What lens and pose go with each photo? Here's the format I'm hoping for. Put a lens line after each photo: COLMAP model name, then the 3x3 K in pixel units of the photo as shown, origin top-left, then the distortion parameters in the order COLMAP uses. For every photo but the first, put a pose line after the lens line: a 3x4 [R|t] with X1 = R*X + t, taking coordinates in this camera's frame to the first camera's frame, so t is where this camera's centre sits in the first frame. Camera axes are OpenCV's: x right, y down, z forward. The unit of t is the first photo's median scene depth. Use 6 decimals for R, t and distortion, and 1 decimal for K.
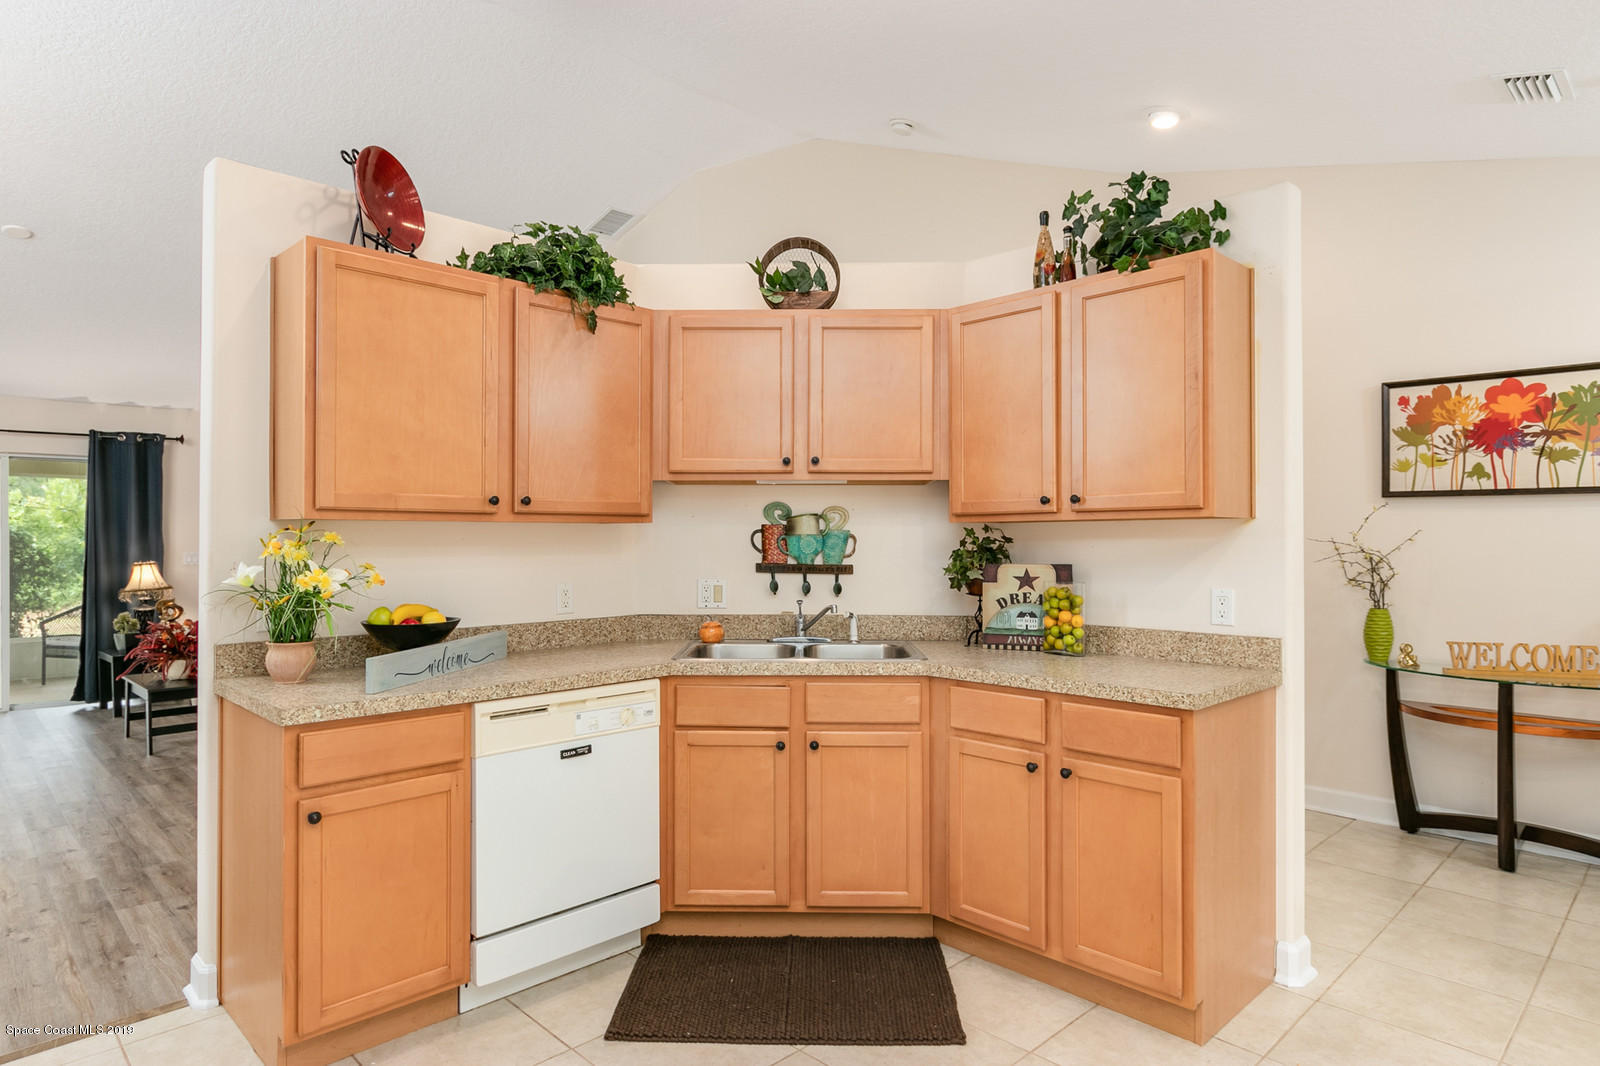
lens RADIAL K [[916.6, 0, 800.0], [0, 916.6, 533.0], [0, 0, 1]] dist [0.000477, -0.000662]
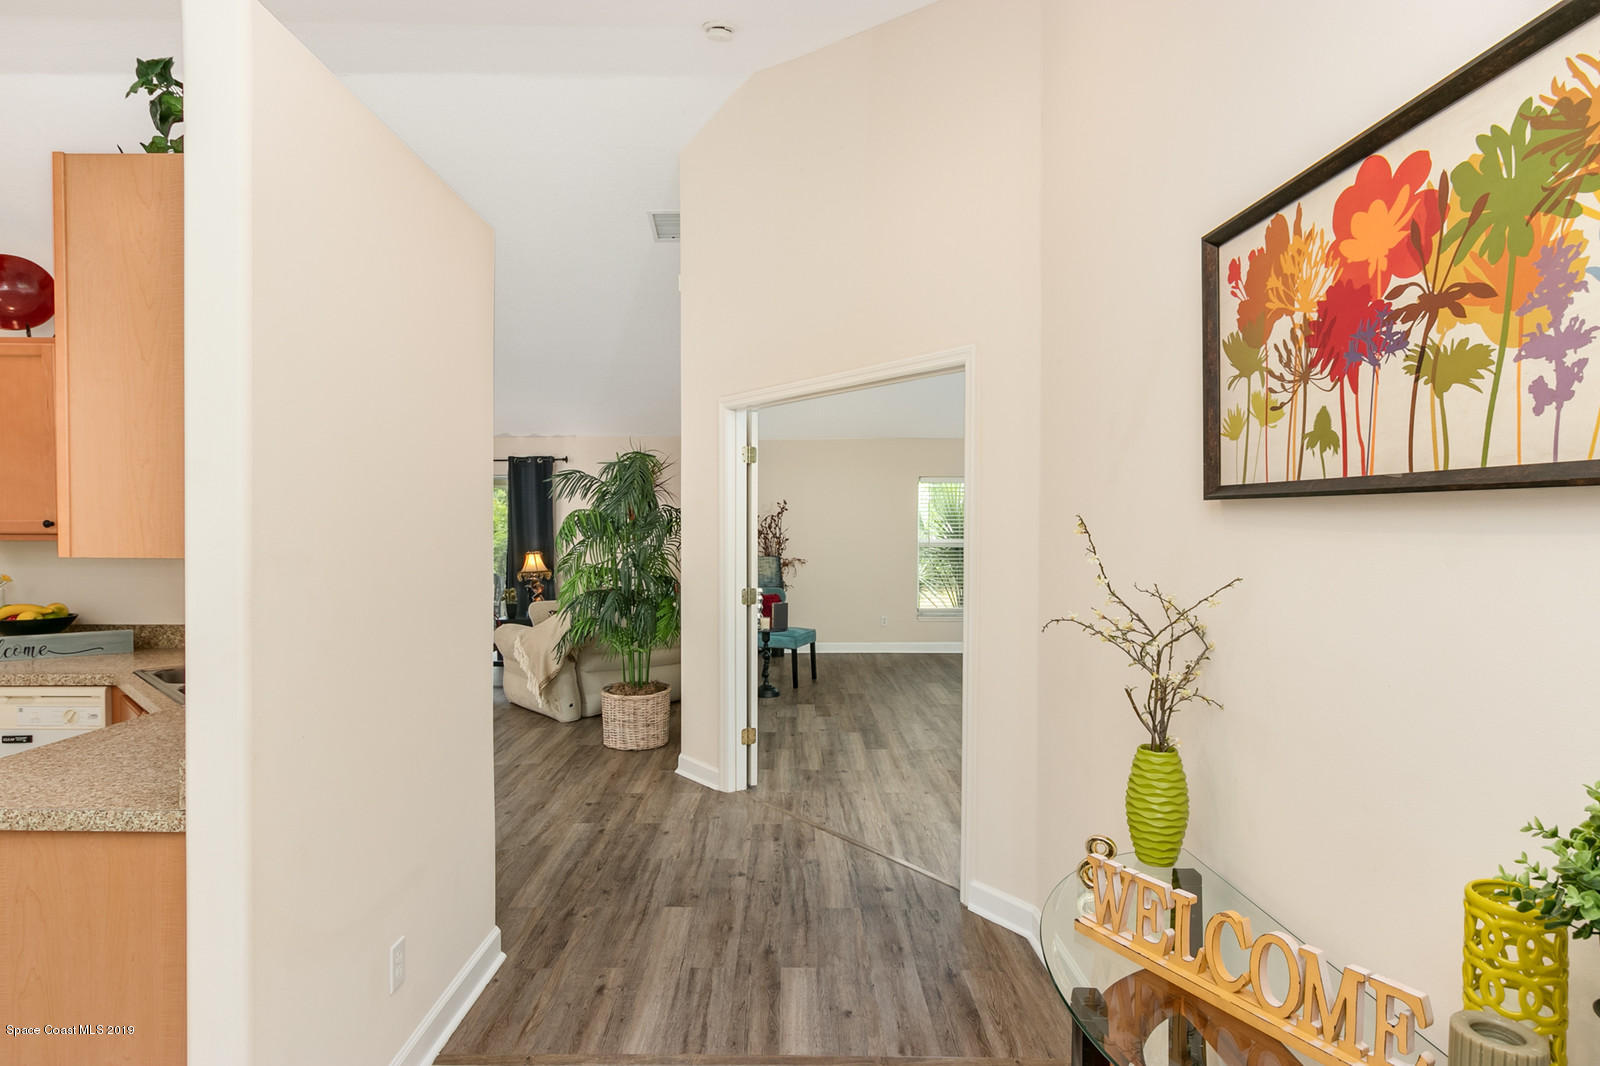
lens RADIAL K [[874.9, 0, 785.6], [0, 874.9, 536.3], [0, 0, 1]] dist [0.005272, -0.000086]
pose [[0.716139, 0.015979, -0.697775, 0.876685], [-0.002194, 0.999784, 0.020643, -0.033022], [0.697955, -0.013253, 0.716019, 0.624374]]
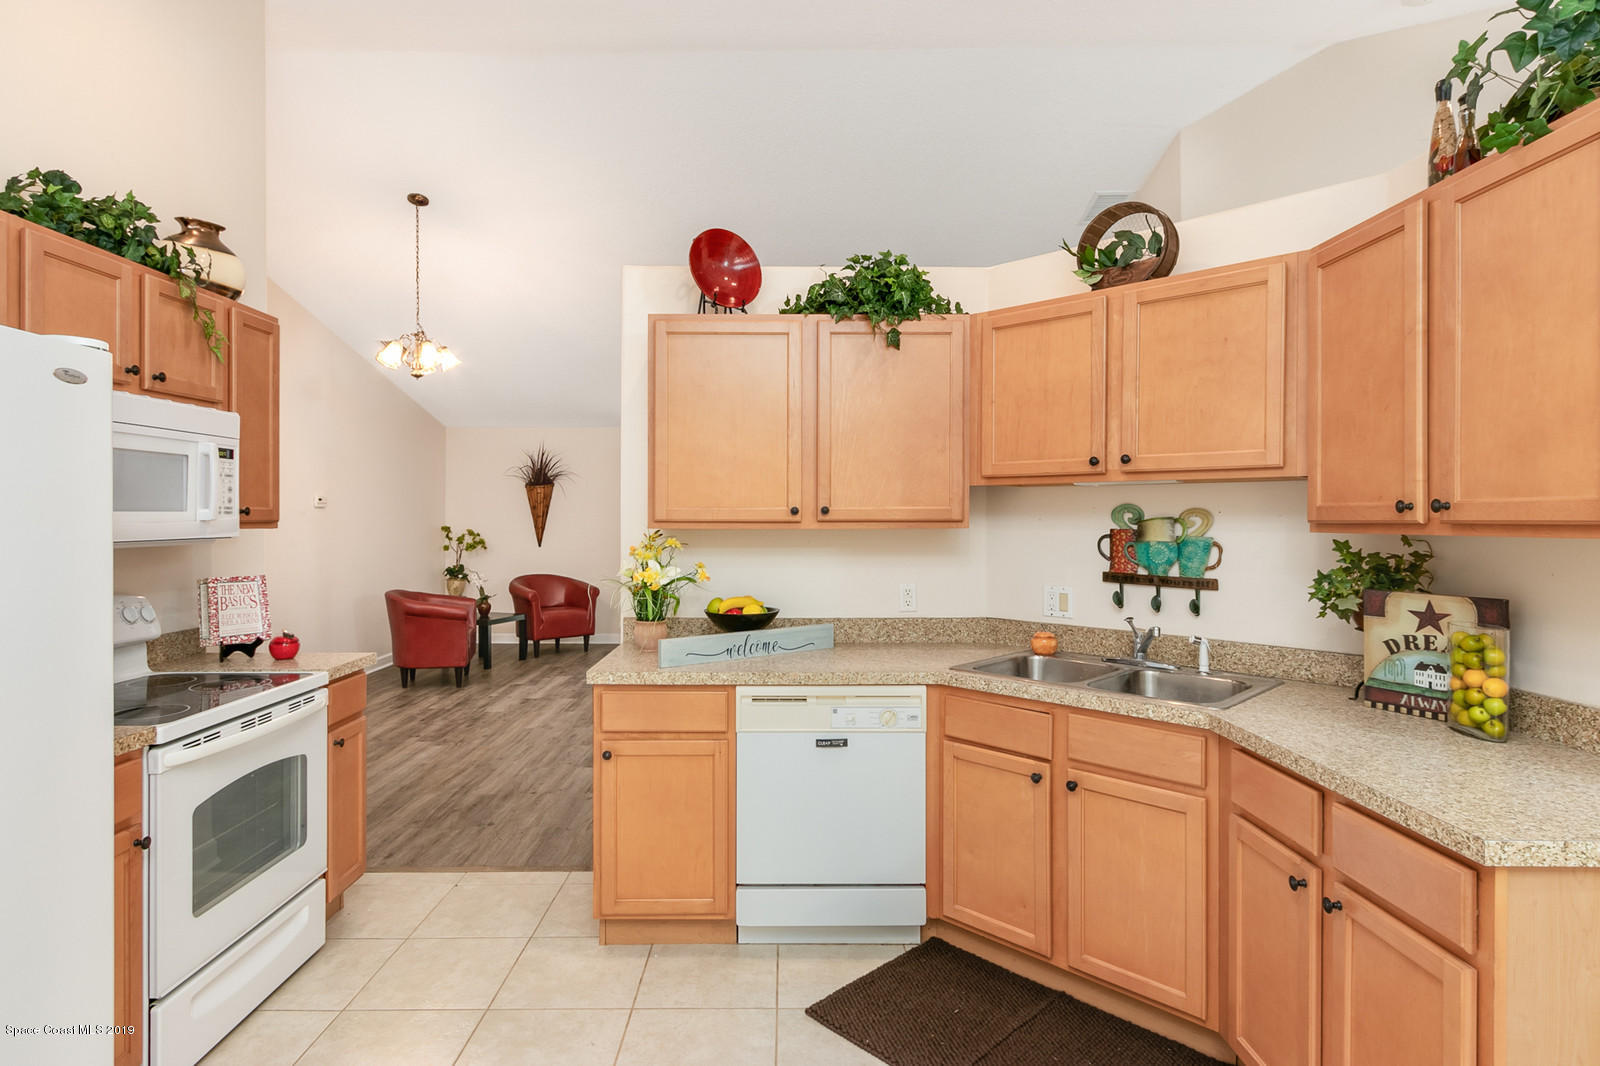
lens RADIAL K [[860.7, 0, 779.3], [0, 860.7, 514.9], [0, 0, 1]] dist [0.003727, 0.000070]
pose [[0.712269, 0.001189, -0.701906, 0.303181], [0.002390, 0.999989, 0.004120, -0.025836], [0.701903, -0.004612, 0.712258, 0.161144]]
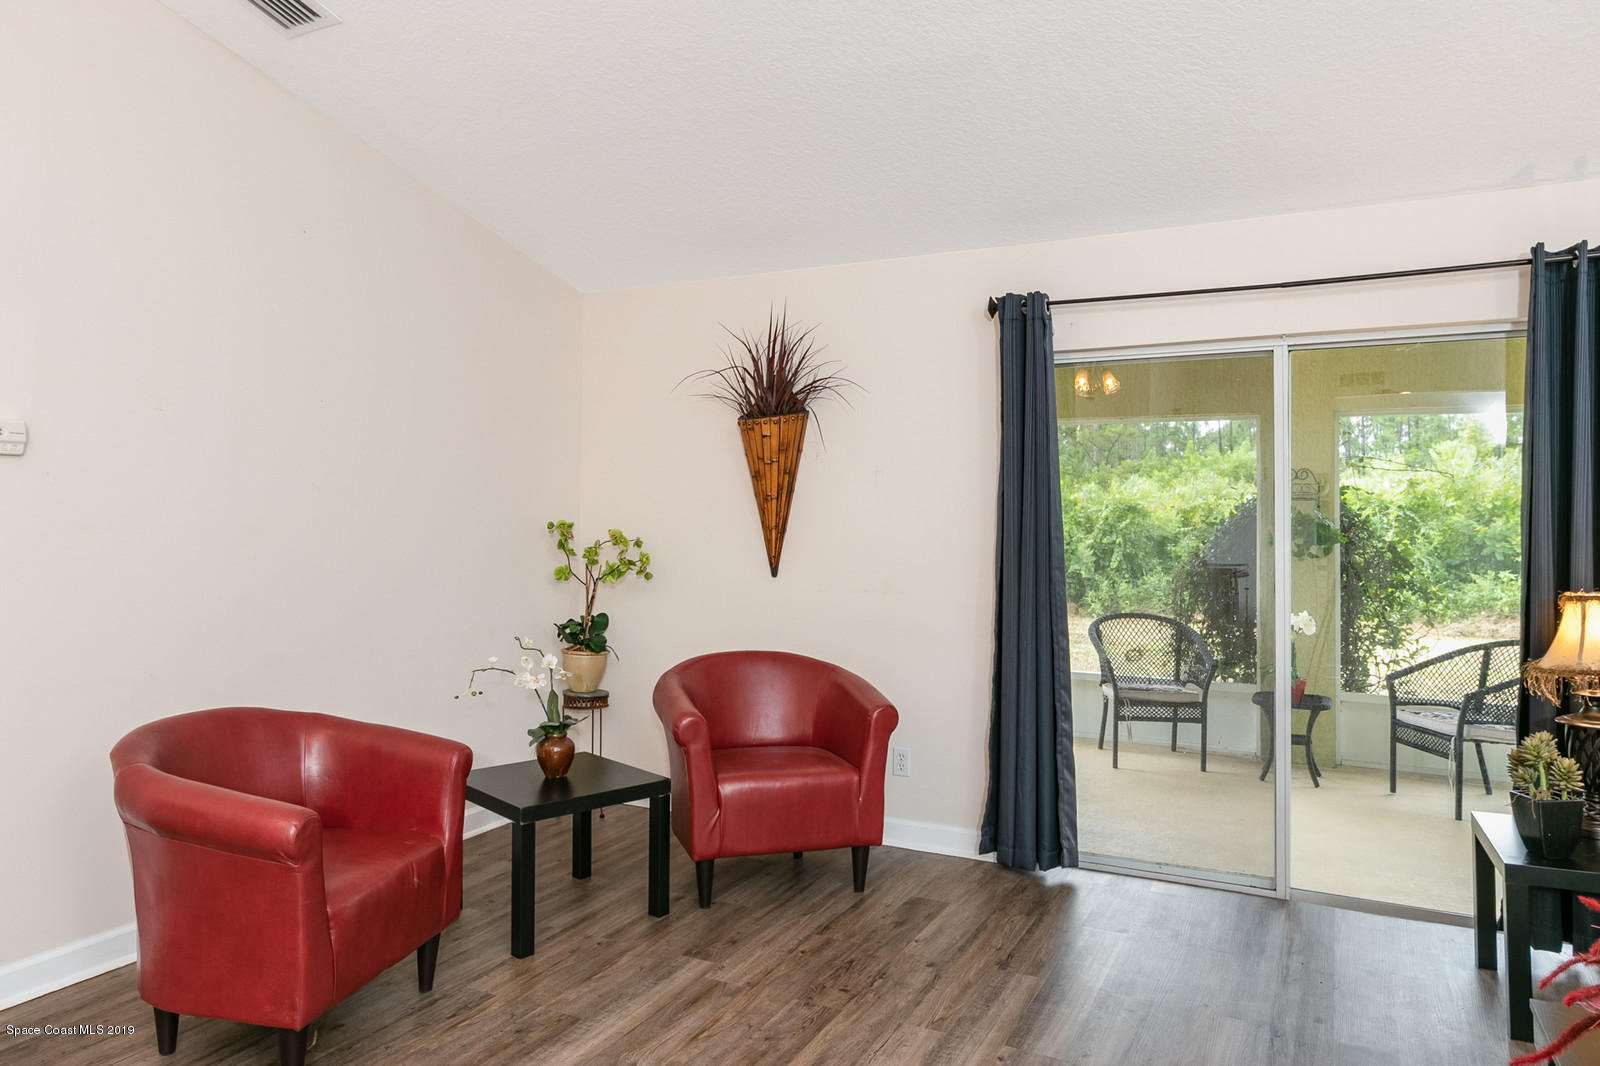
lens RADIAL K [[1085.5, 0, 787.0], [0, 1085.5, 502.6], [0, 0, 1]] dist [0.002454, -0.000650]
pose [[0.323438, -0.010309, -0.946193, -0.786178], [-0.001541, 0.999934, -0.011421, 0.005663], [0.946248, 0.005152, 0.323401, 1.071076]]
